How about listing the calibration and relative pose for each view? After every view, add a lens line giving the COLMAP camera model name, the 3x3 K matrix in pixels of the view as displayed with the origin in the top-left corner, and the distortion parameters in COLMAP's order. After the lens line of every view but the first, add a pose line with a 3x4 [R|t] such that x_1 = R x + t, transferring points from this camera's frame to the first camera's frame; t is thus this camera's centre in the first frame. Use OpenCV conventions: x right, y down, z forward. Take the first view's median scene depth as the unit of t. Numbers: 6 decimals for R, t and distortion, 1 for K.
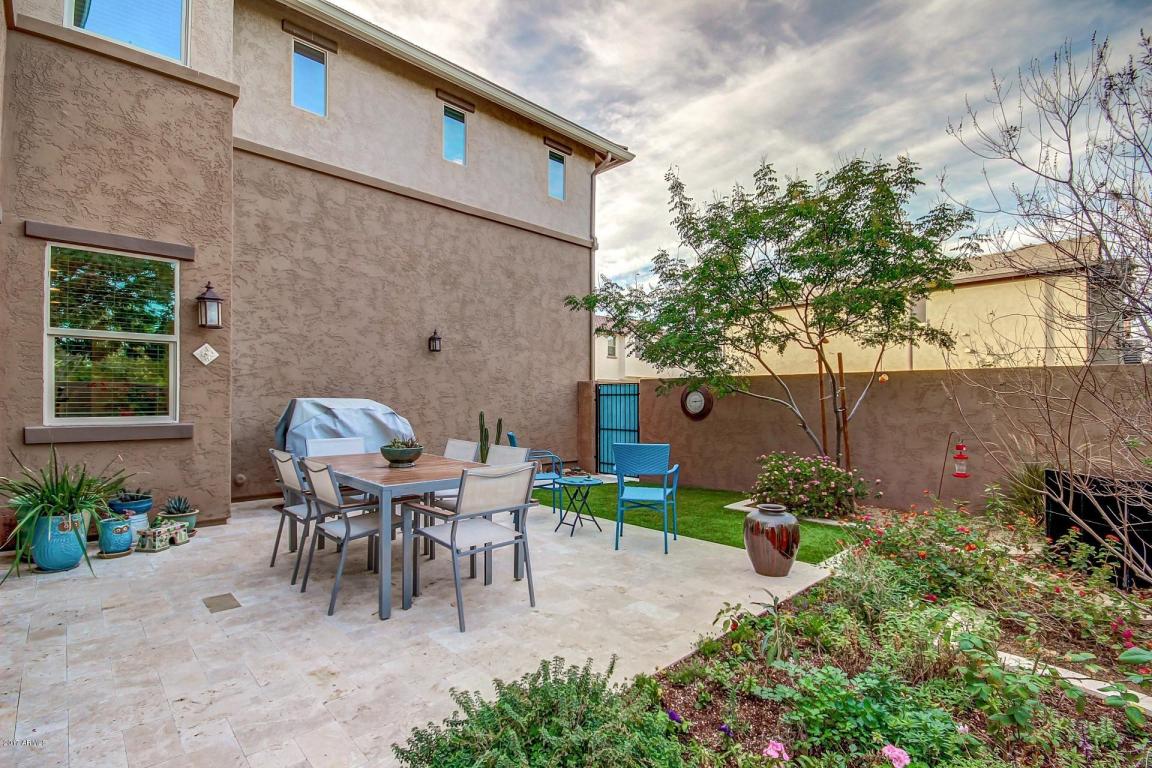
lens RADIAL K [[545.8, 0, 577.5], [0, 545.8, 393.9], [0, 0, 1]] dist [-0.011975, -0.000121]
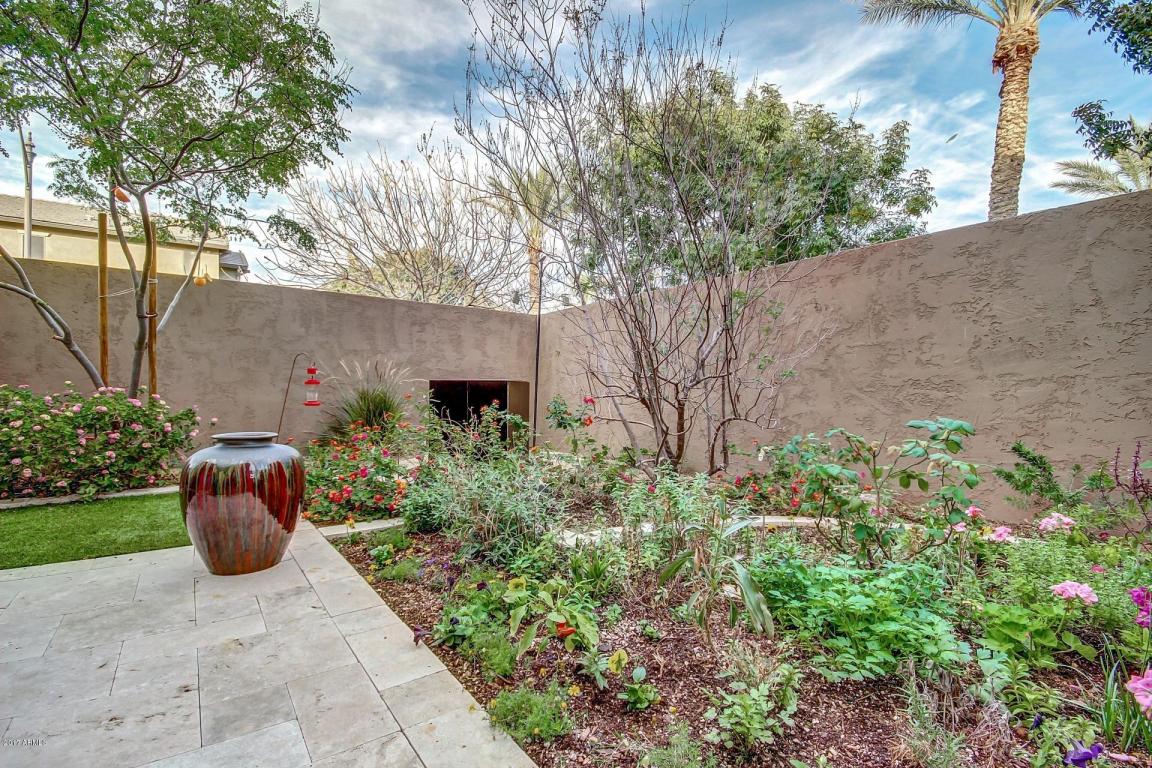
lens RADIAL K [[530.0, 0, 574.3], [0, 530.0, 392.5], [0, 0, 1]] dist [0.000120, 0.000135]
pose [[0.136382, -0.006267, 0.990637, -0.056968], [-0.009097, 0.999930, 0.007578, 0.109577], [-0.990615, -0.010045, 0.136315, 0.426833]]
